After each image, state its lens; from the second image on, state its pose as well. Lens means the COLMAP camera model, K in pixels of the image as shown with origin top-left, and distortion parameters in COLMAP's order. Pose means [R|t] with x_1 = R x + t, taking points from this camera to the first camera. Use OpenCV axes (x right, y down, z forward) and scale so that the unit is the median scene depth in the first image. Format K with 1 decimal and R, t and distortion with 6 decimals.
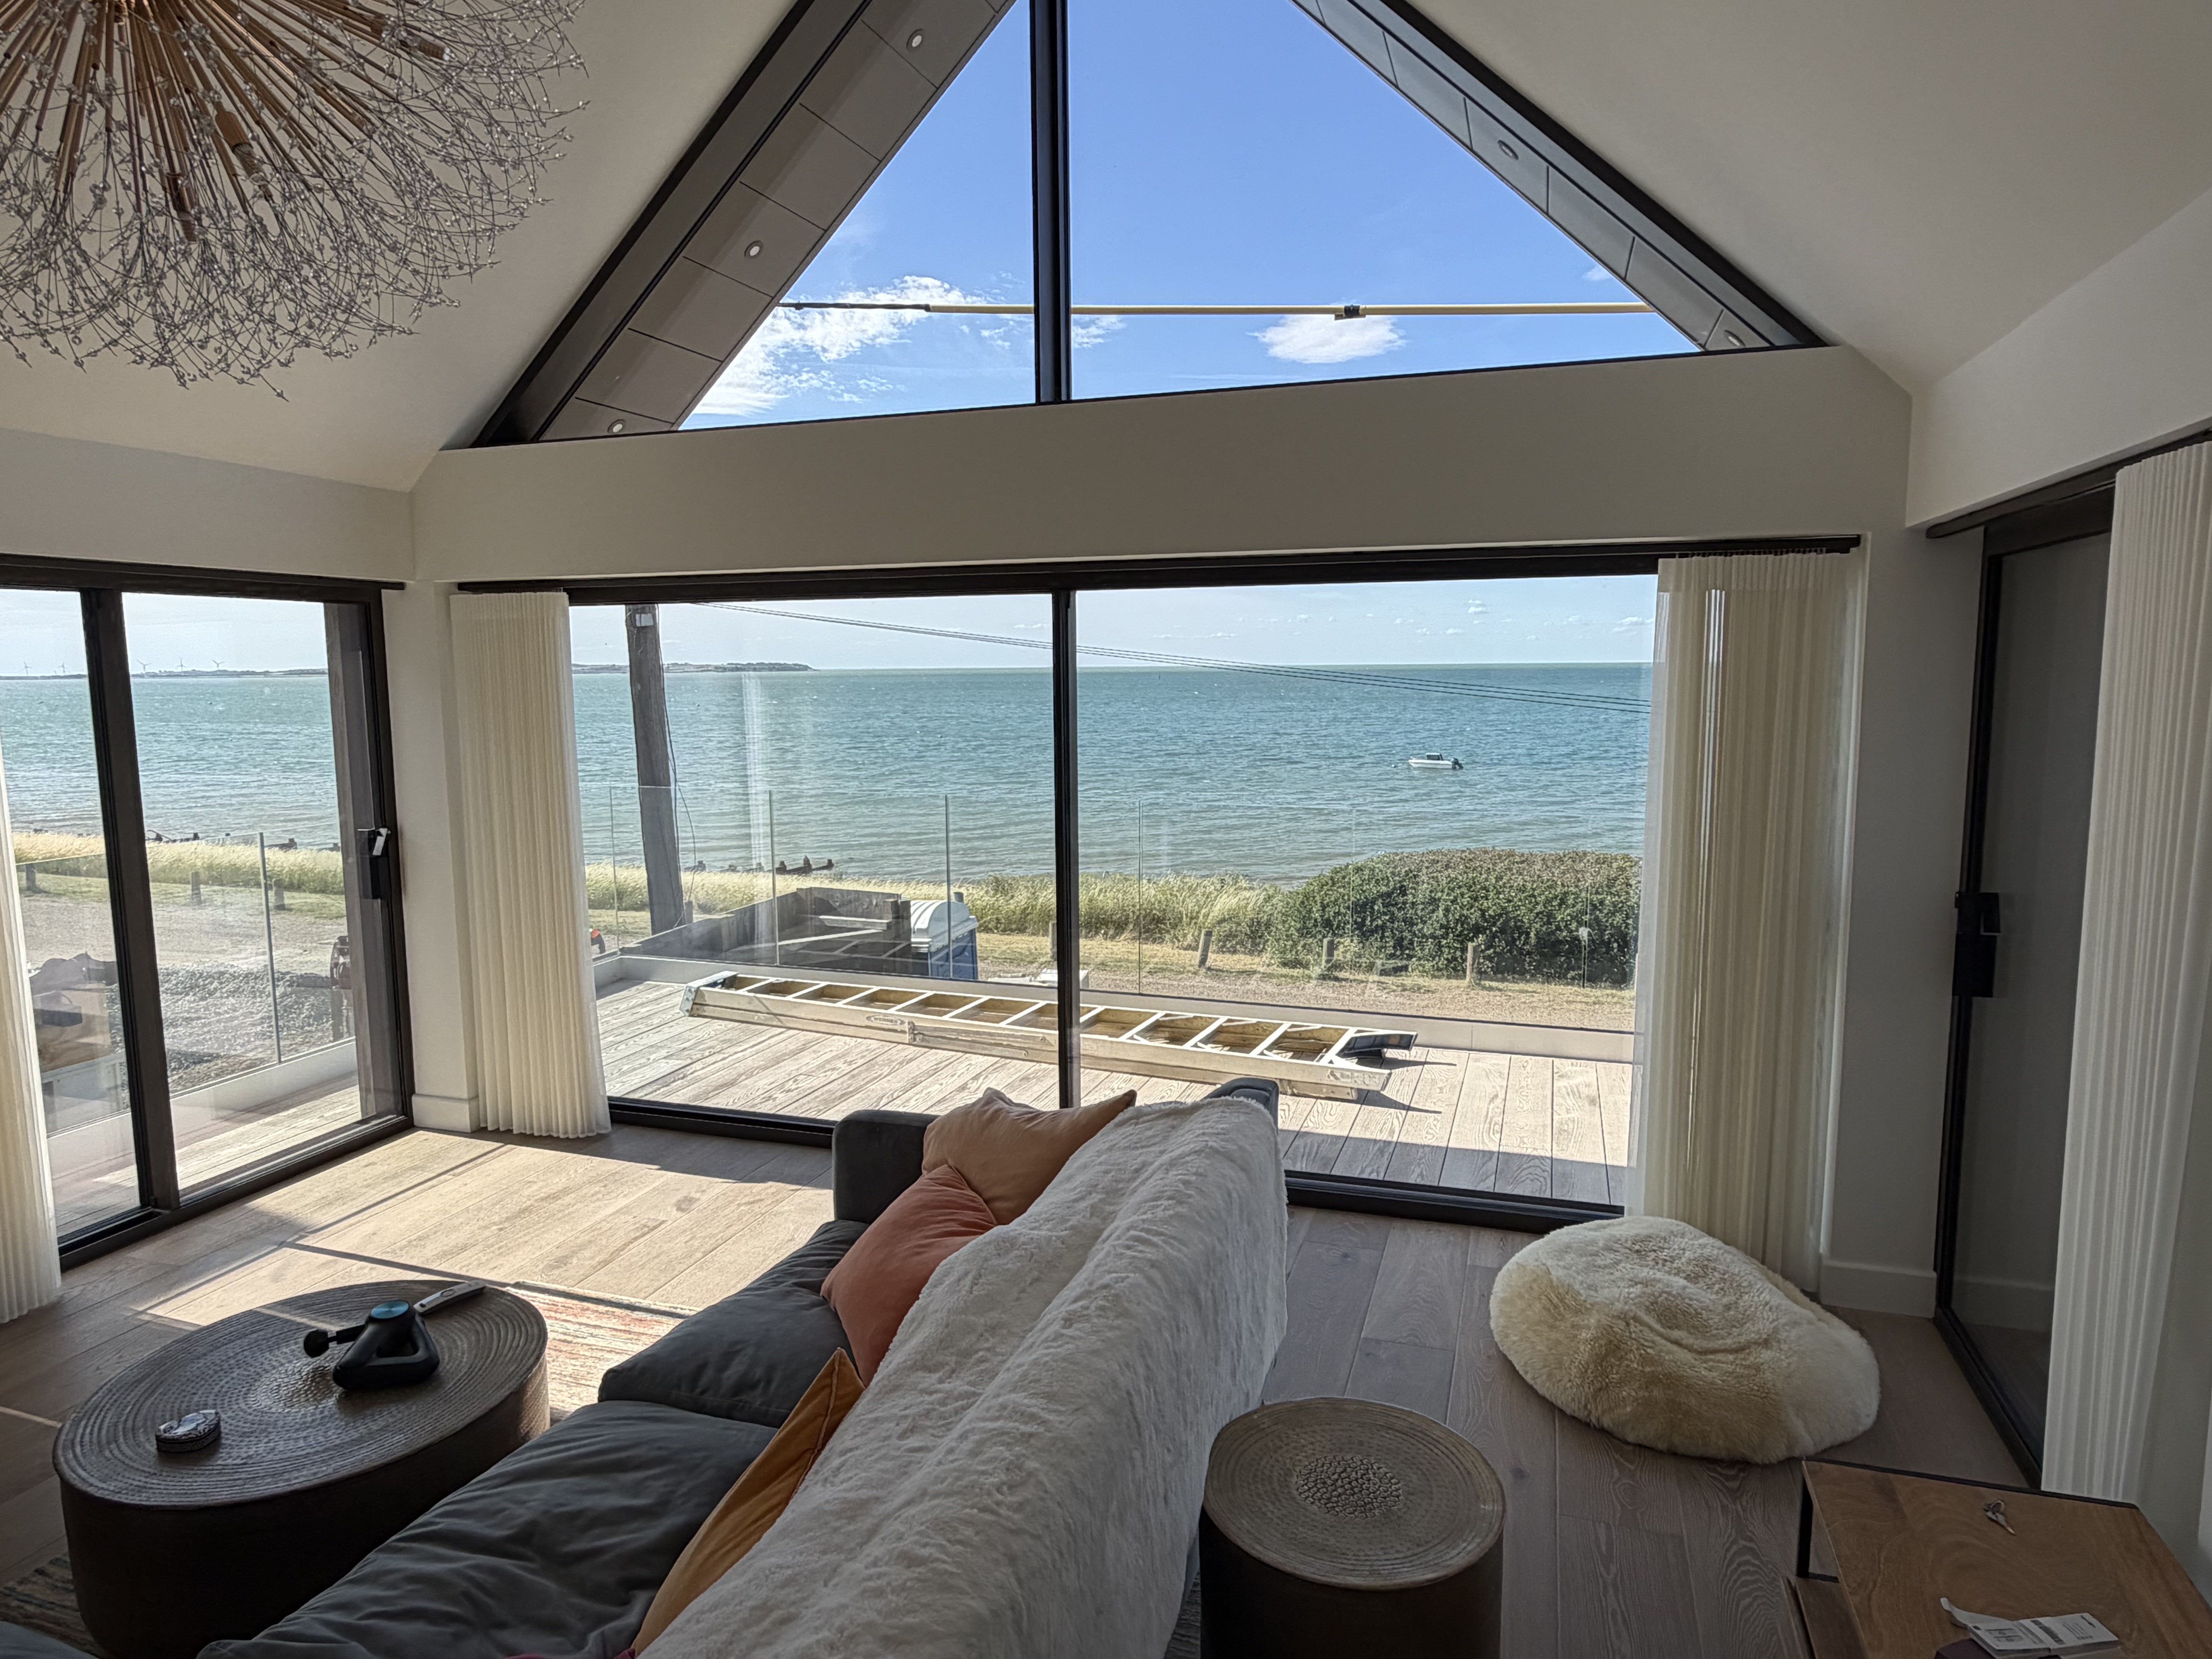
lens RADIAL K [[1347.3, 0, 1102.5], [0, 1347.3, 823.8], [0, 0, 1]] dist [0.001676, 0.002571]
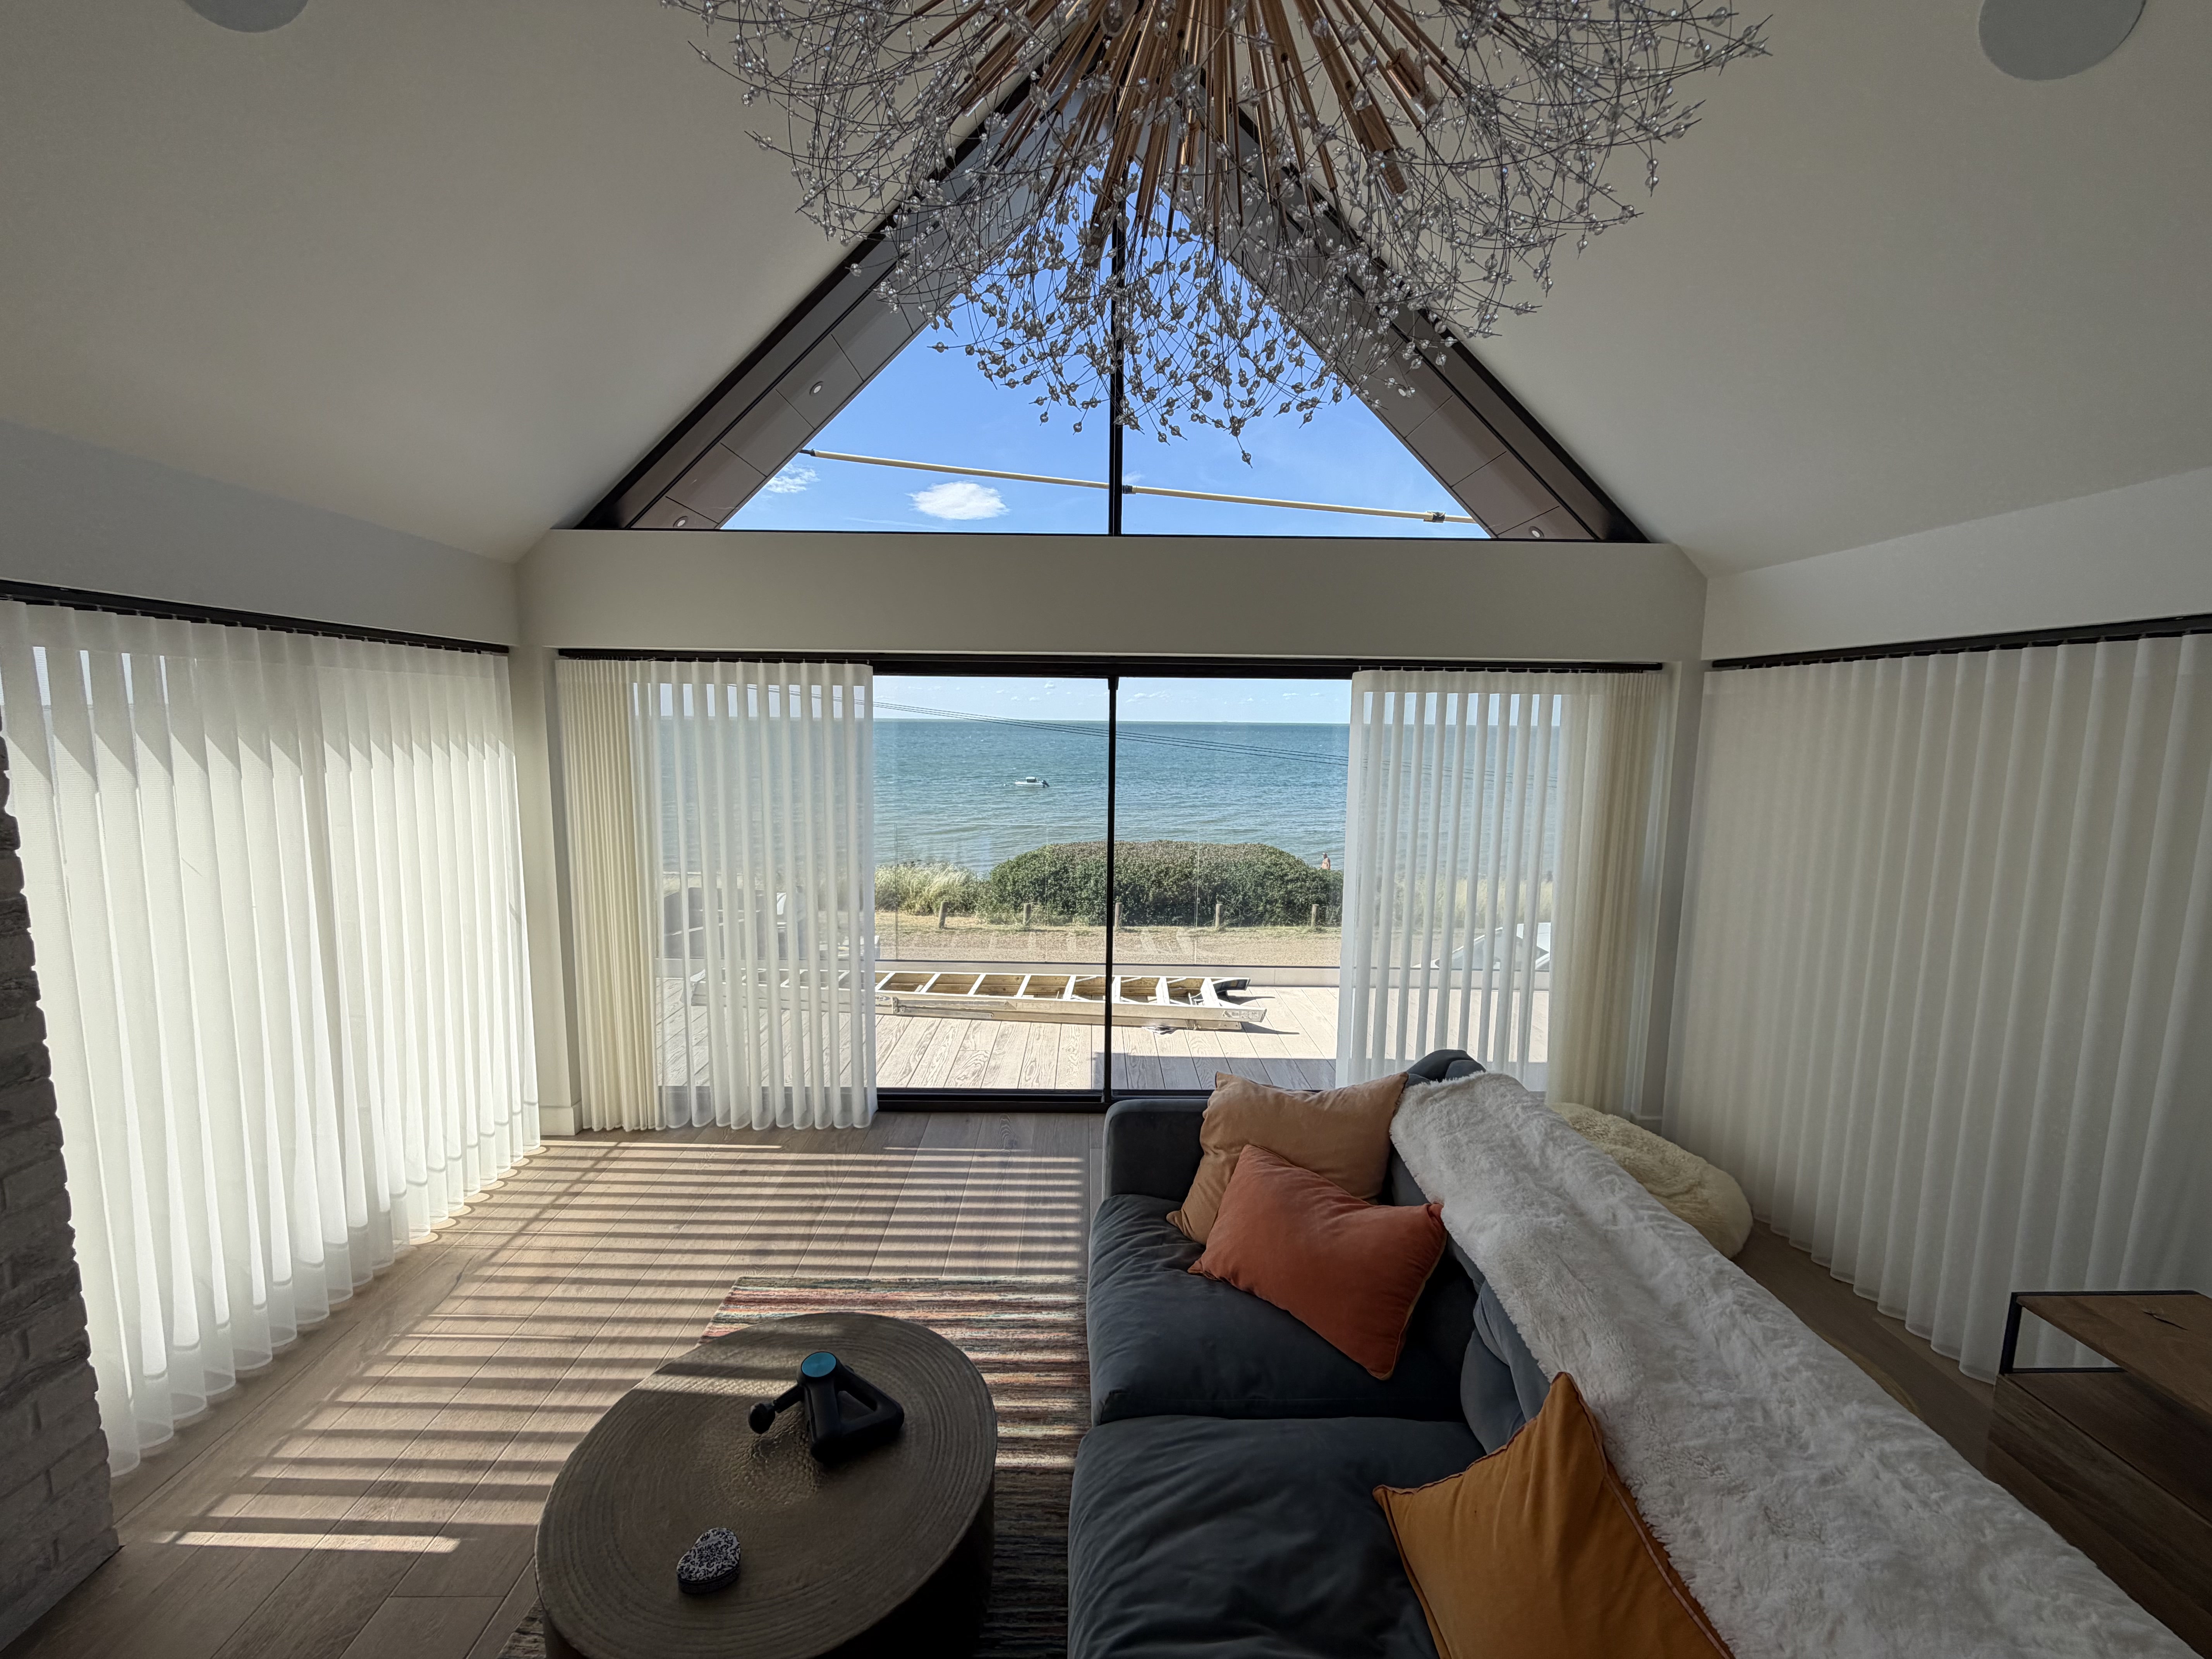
lens RADIAL K [[884.7, 0, 1098.6], [0, 884.7, 825.9], [0, 0, 1]] dist [0.004593, -0.000421]
pose [[0.946245, -0.018961, 0.322894, -0.239387], [0.017774, 0.999820, 0.006624, -0.022798], [-0.322962, -0.000528, 0.946412, 0.129221]]
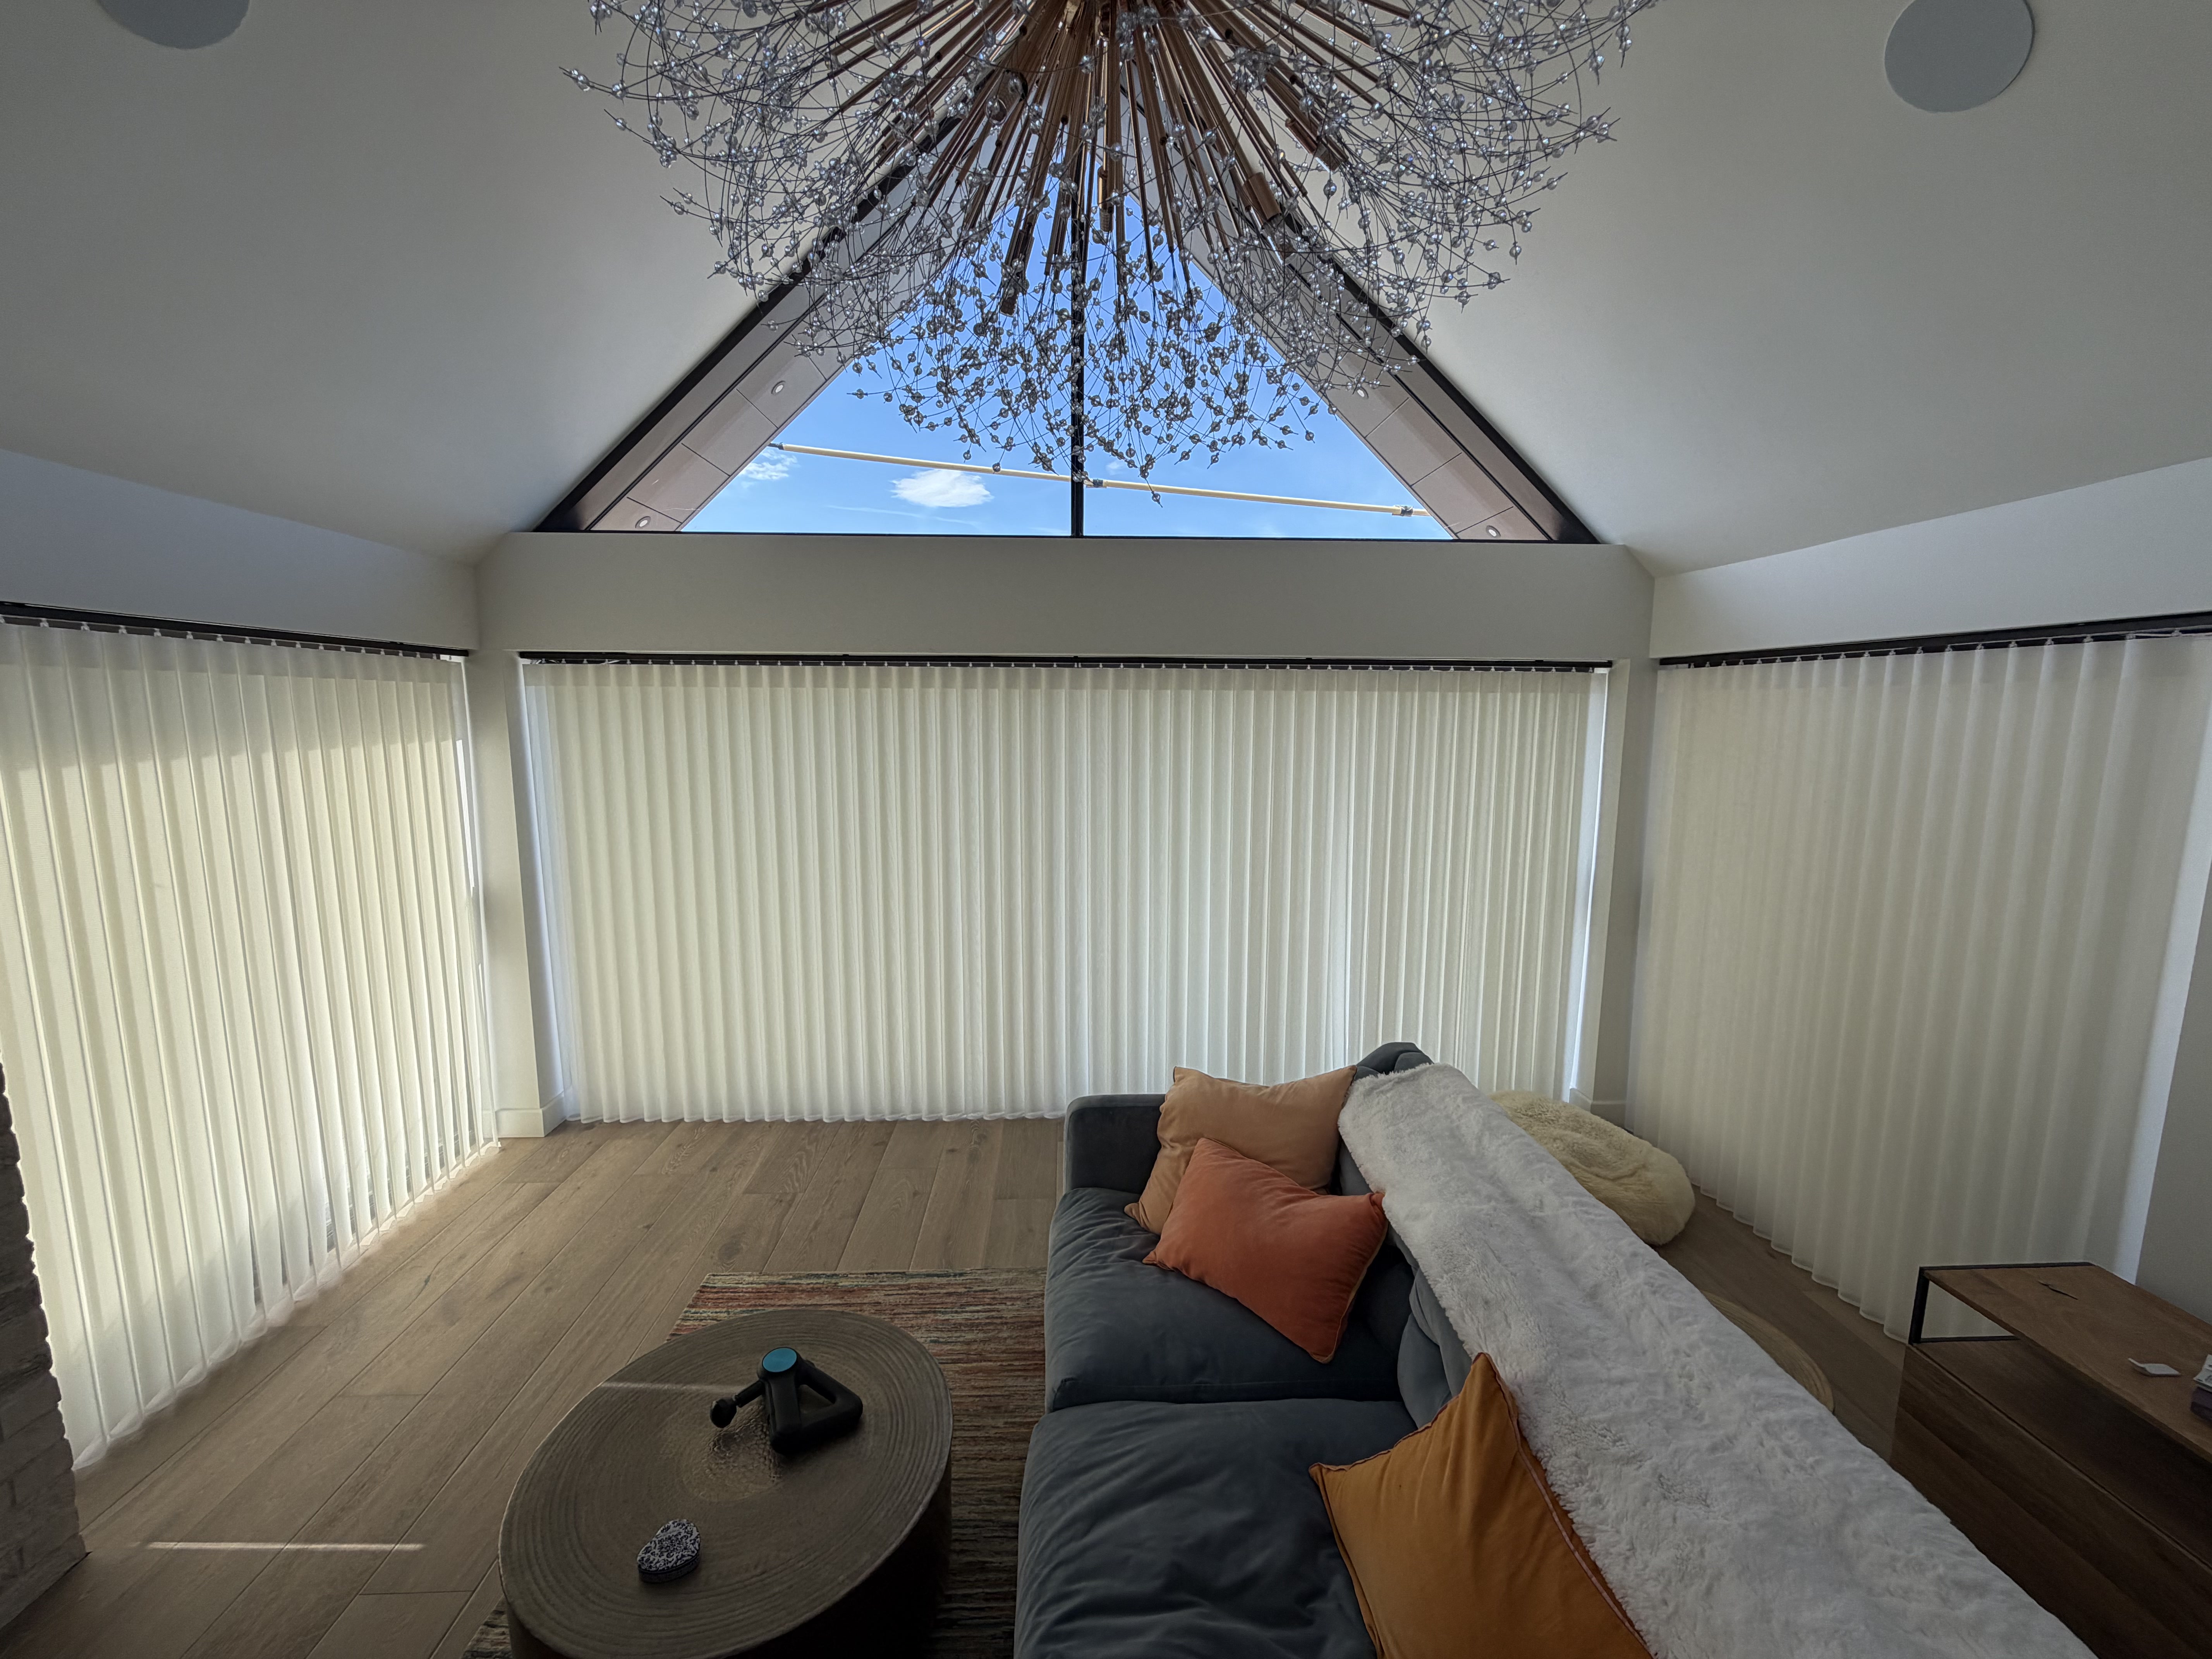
lens RADIAL K [[884.7, 0, 1098.6], [0, 884.7, 826.6], [0, 0, 1]] dist [0.004593, -0.000421]
pose [[0.938839, -0.030721, 0.342984, -0.231584], [0.025667, 0.999485, 0.019265, -0.028409], [-0.343399, -0.009284, 0.939144, 0.118117]]
